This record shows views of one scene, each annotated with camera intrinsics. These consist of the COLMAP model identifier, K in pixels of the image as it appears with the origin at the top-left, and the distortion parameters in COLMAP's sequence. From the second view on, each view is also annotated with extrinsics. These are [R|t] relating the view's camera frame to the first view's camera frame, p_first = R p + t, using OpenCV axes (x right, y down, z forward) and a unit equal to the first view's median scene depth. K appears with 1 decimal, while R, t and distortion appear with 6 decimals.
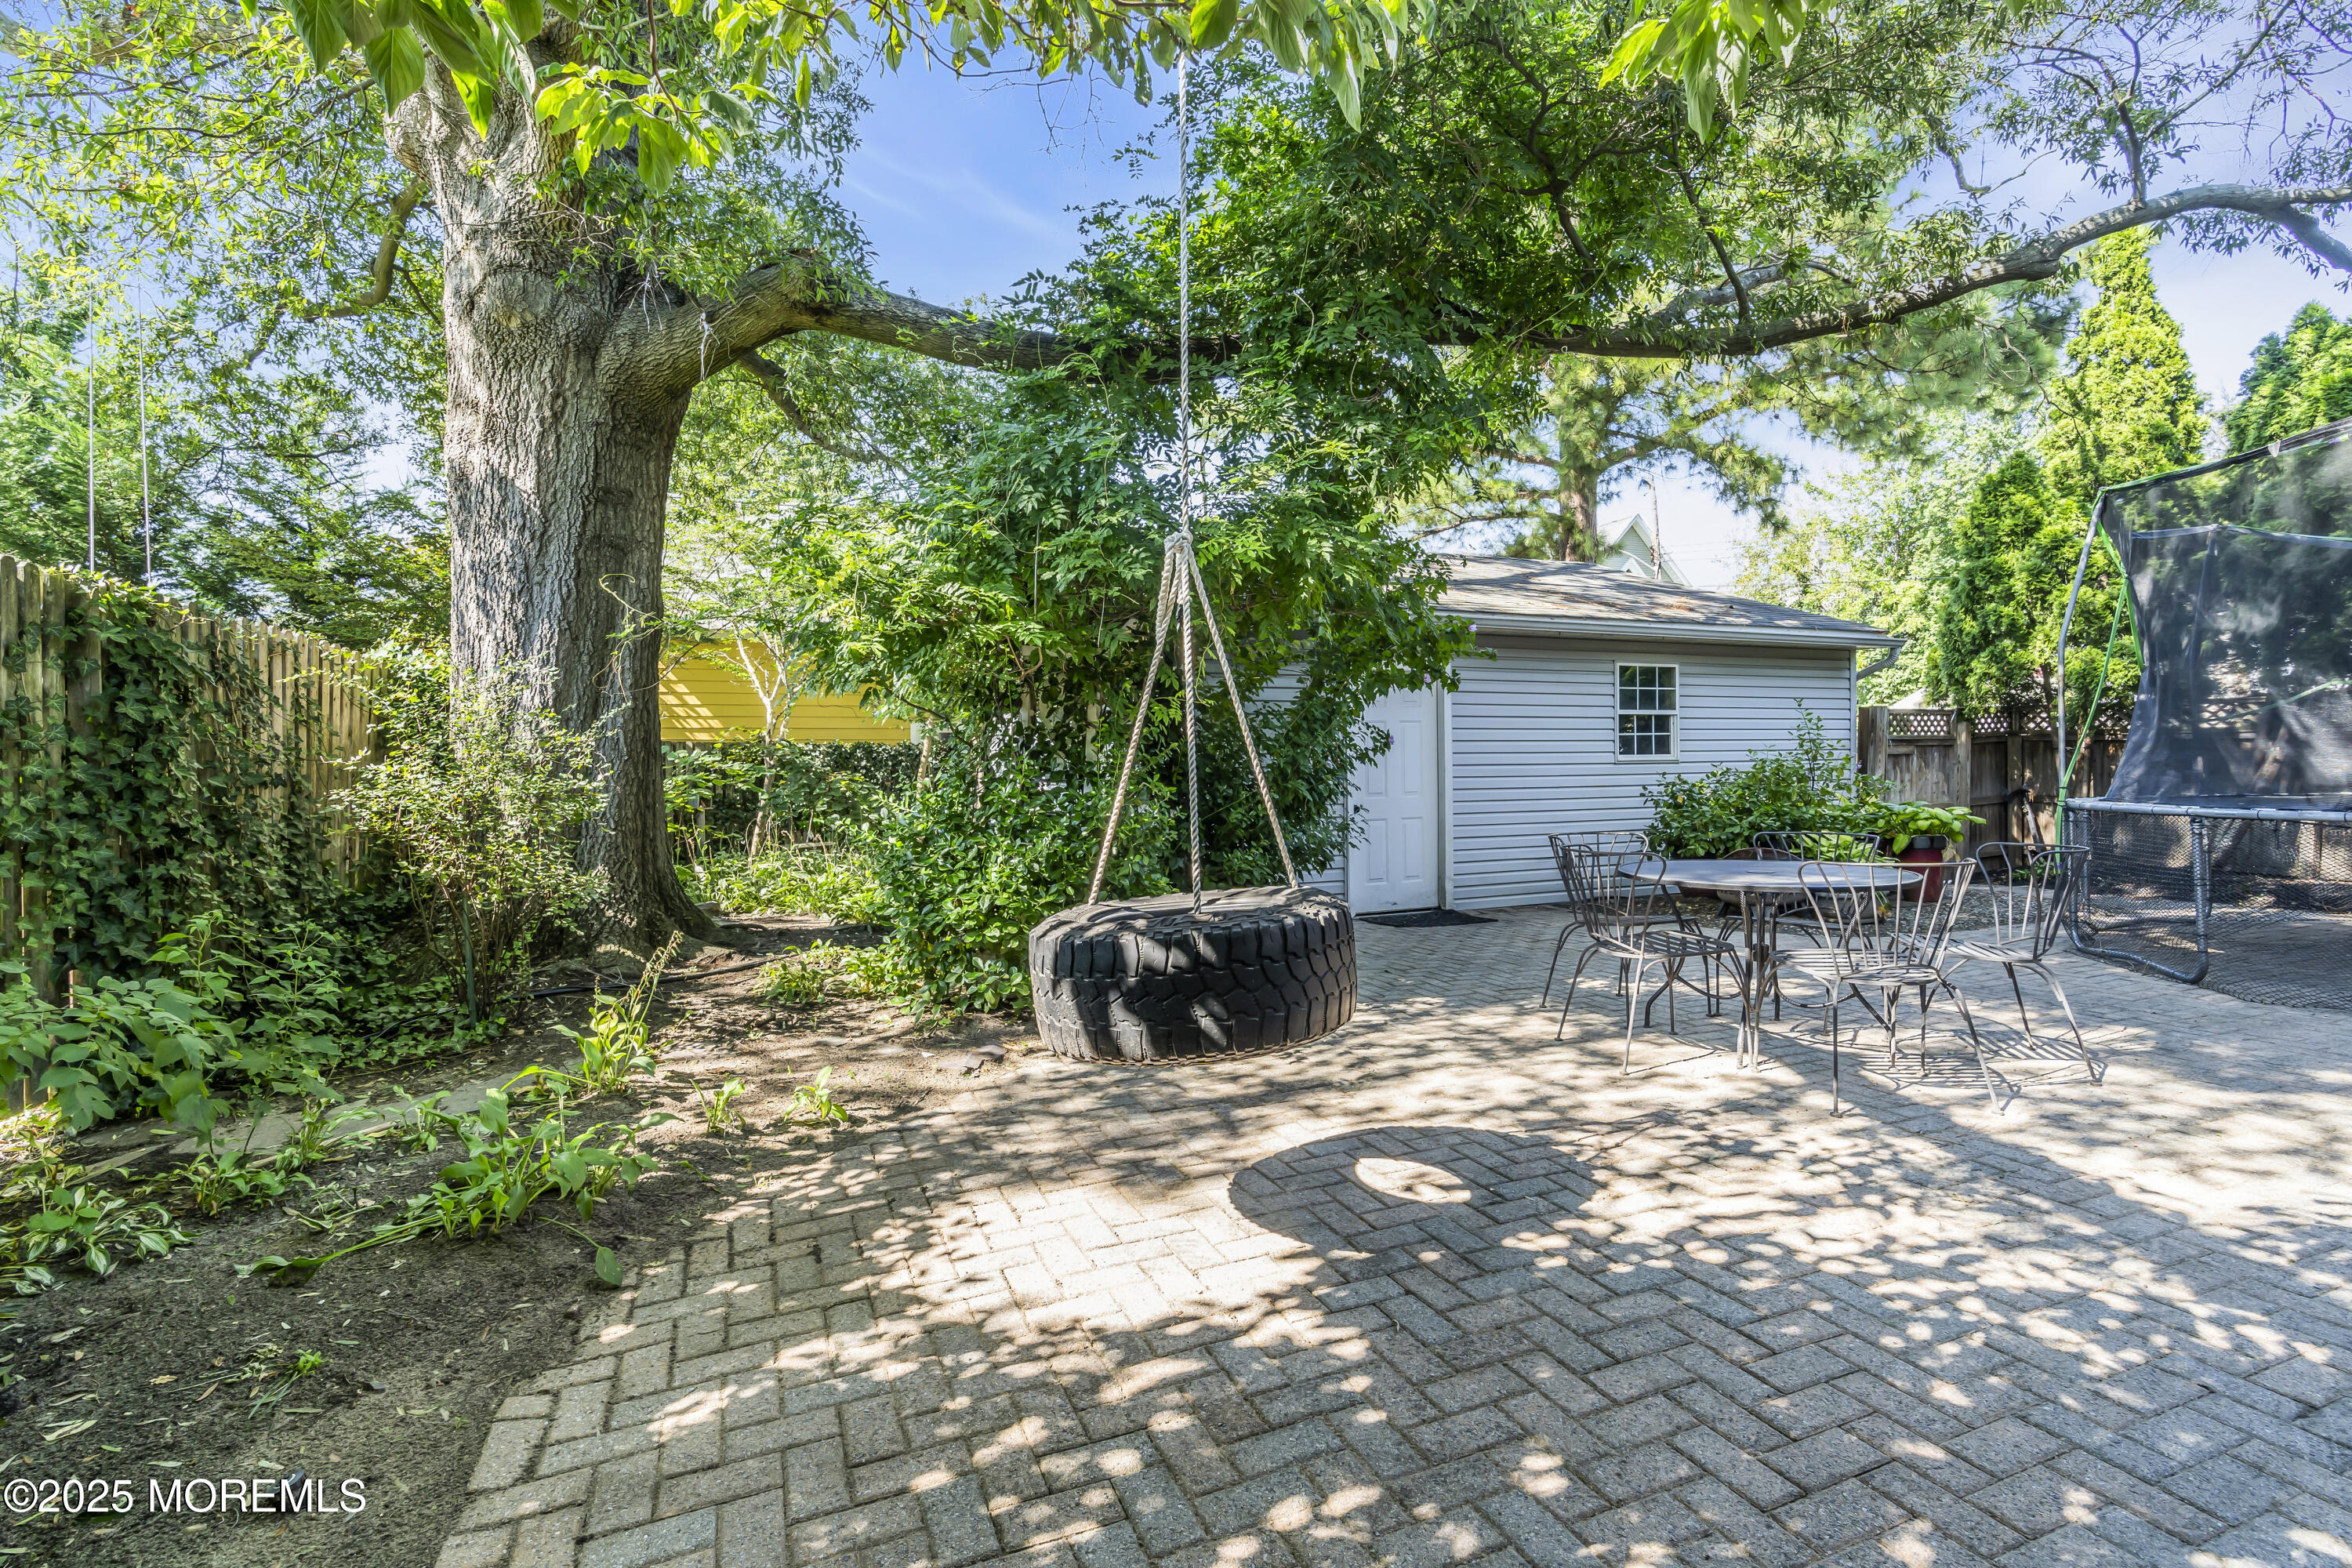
lens RADIAL K [[1070.8, 0, 1179.4], [0, 1070.8, 771.2], [0, 0, 1]] dist [0.000096, 0.000002]
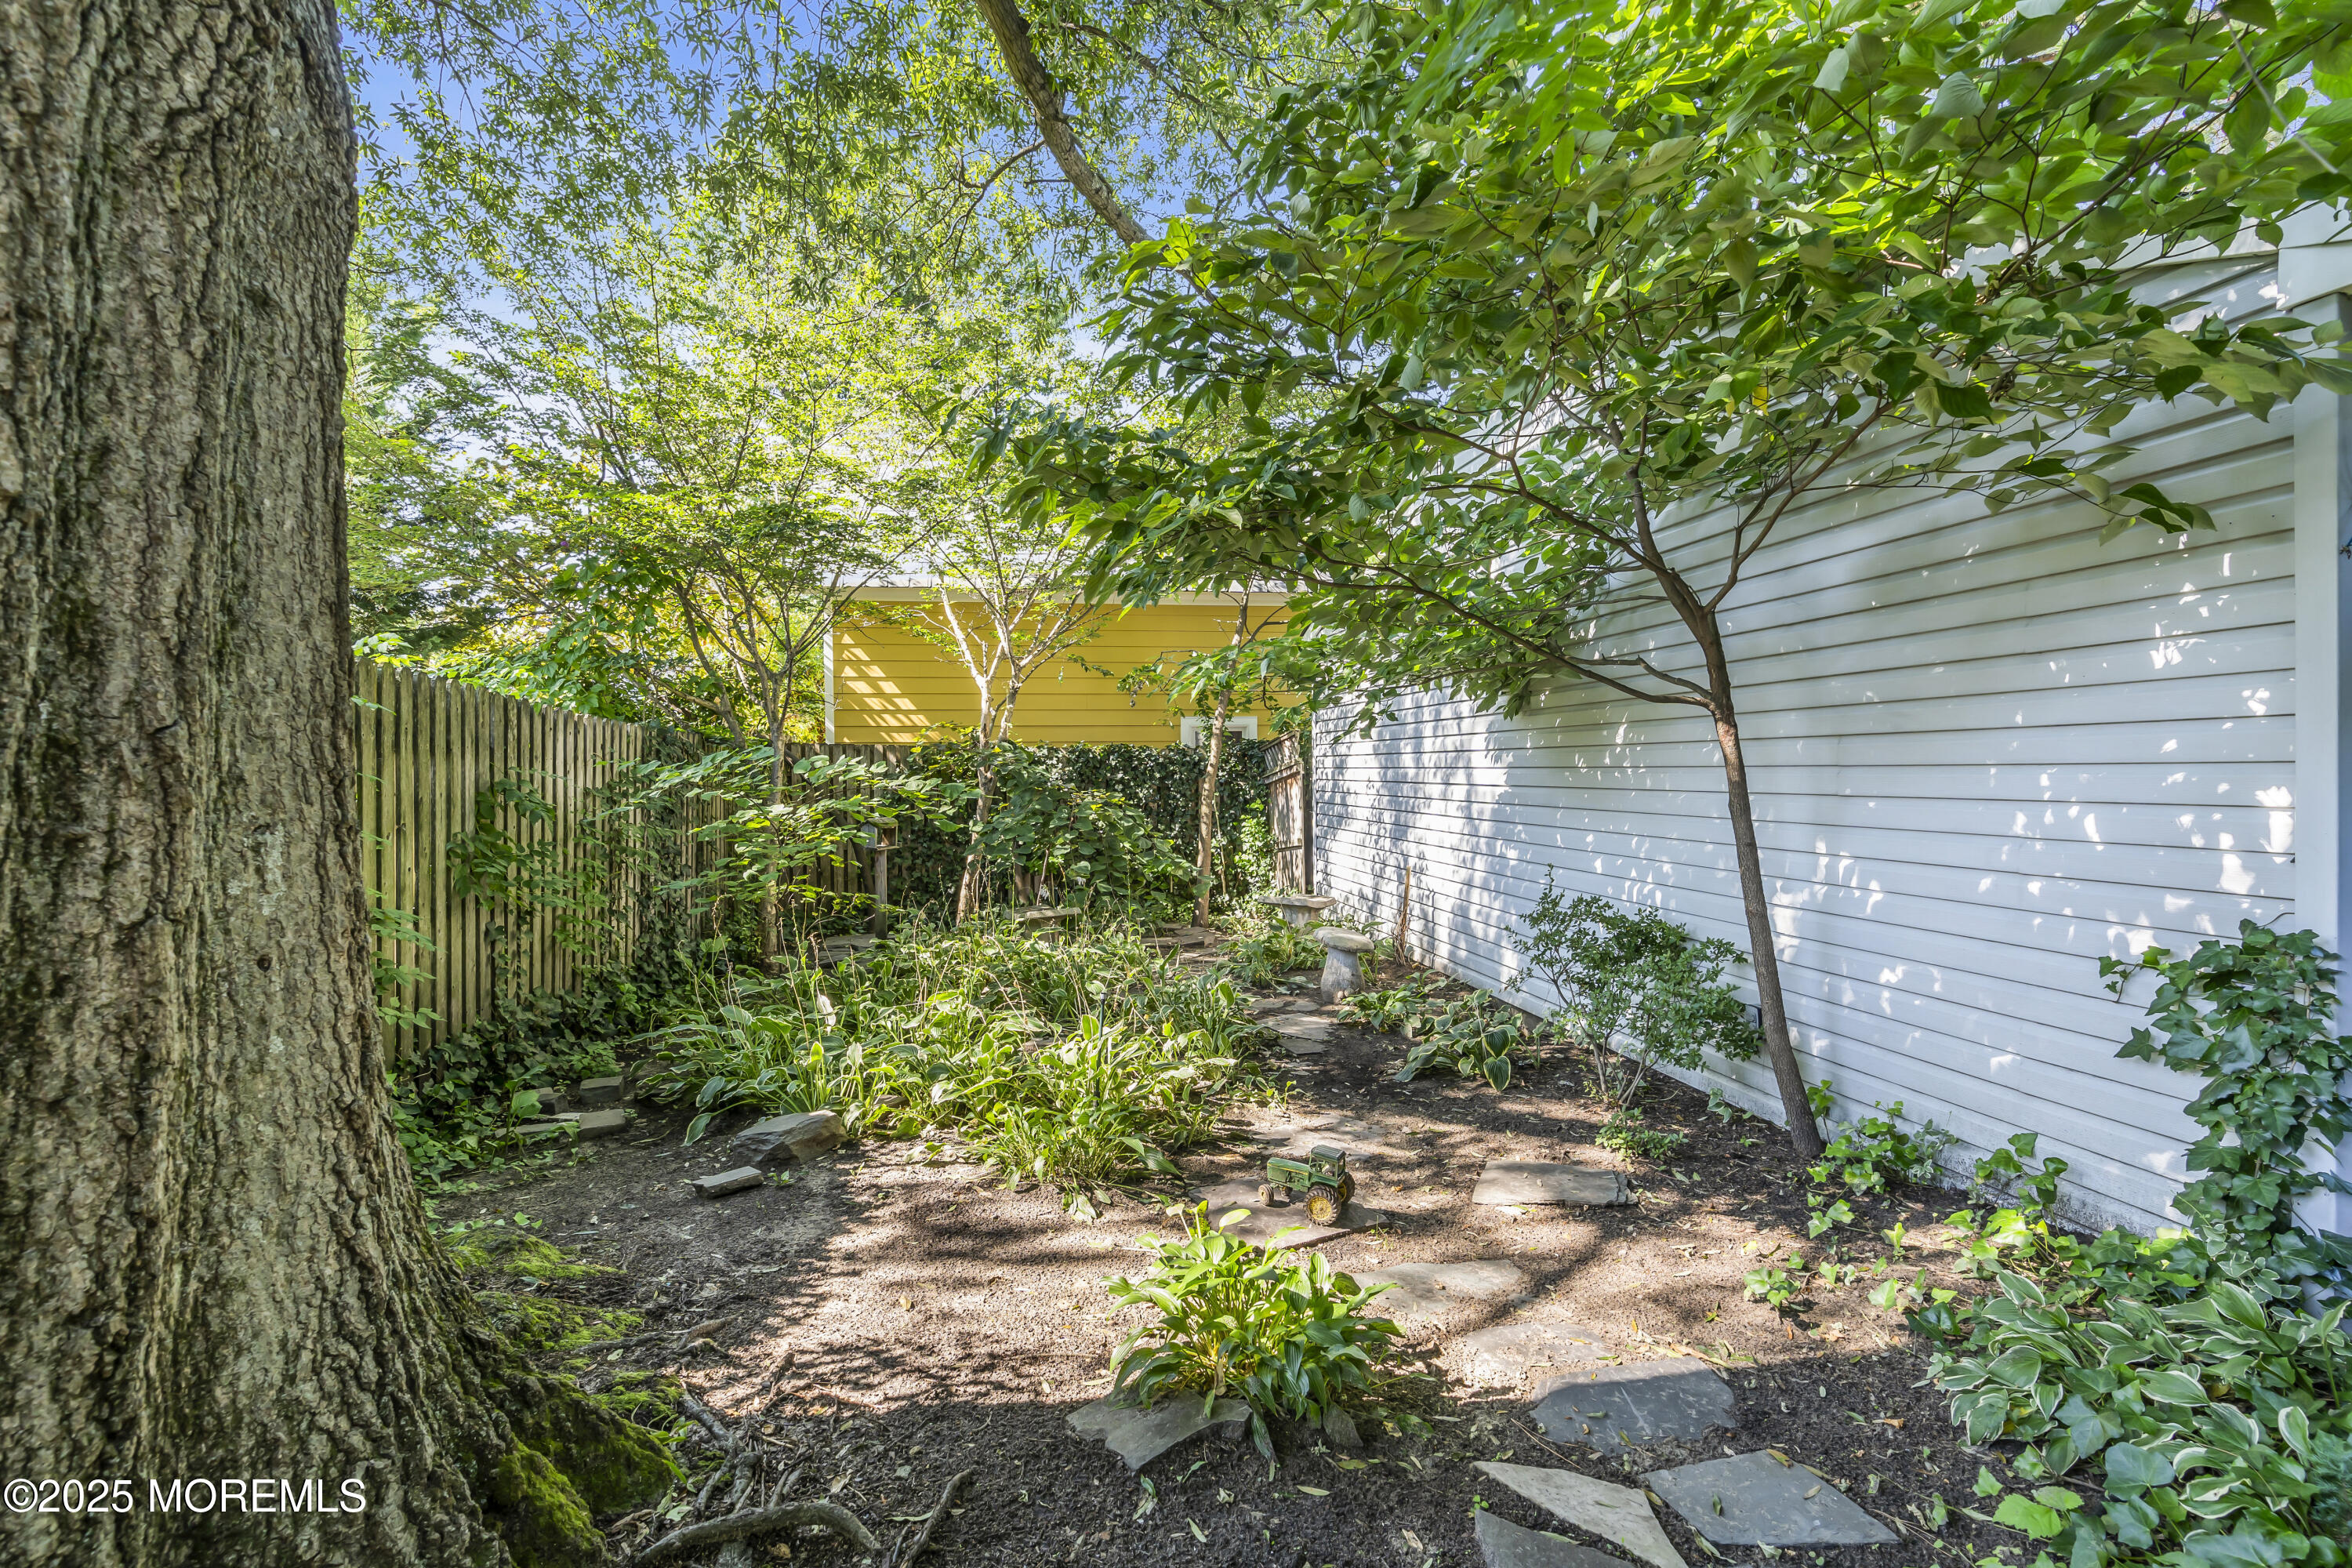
lens RADIAL K [[1070.8, 0, 1173.3], [0, 1070.8, 780.4], [0, 0, 1]] dist [0.000096, 0.000002]
pose [[0.977506, 0.003023, -0.210887, -0.126092], [-0.002989, 0.999995, 0.000478, -0.005177], [0.210887, 0.000163, 0.977510, 0.366308]]
